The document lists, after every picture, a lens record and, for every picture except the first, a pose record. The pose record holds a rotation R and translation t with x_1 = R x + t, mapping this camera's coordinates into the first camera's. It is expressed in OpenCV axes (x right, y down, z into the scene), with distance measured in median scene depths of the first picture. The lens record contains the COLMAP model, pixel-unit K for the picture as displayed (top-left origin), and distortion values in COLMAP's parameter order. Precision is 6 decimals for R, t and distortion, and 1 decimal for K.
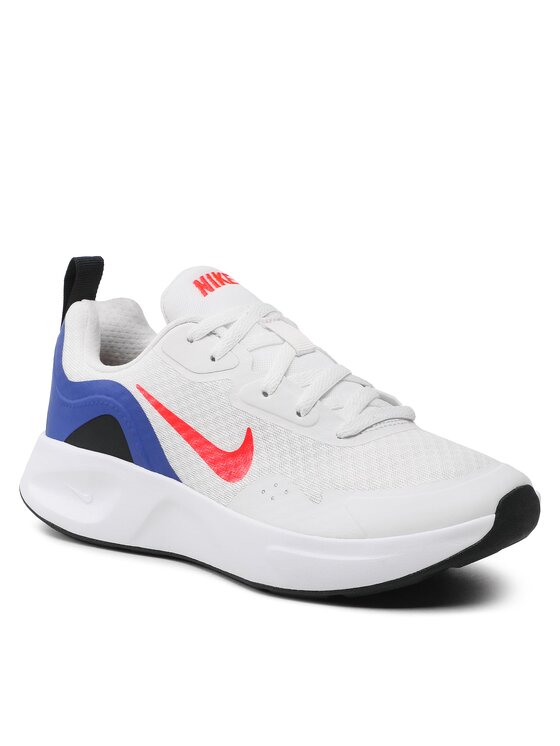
lens RADIAL K [[2540.9, 0, 280.1], [0, 2540.9, 373.4], [0, 0, 1]] dist [0.095441, 0.000000]
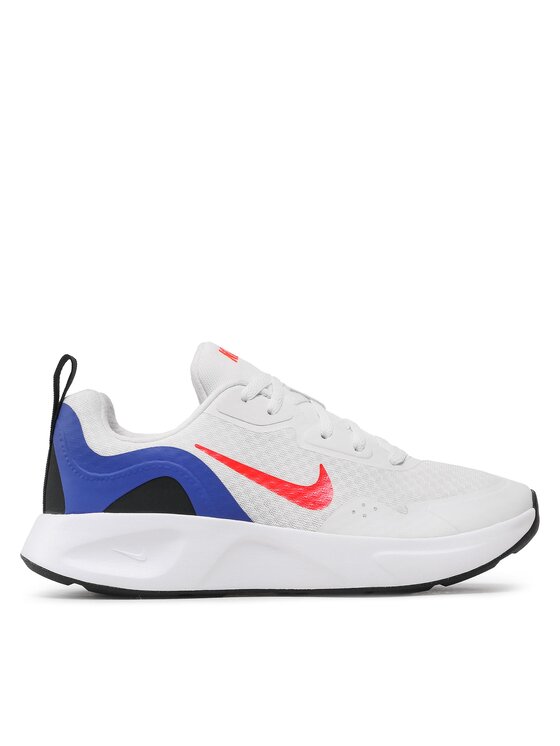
lens RADIAL K [[2540.9, 0, 279.9], [0, 2540.9, 372.8], [0, 0, 1]] dist [0.095441, 0.000000]
pose [[0.715498, 0.008203, 0.698567, -0.835205], [0.155464, 0.972989, -0.170656, 0.175480], [-0.681098, 0.230706, 0.694896, 0.184290]]
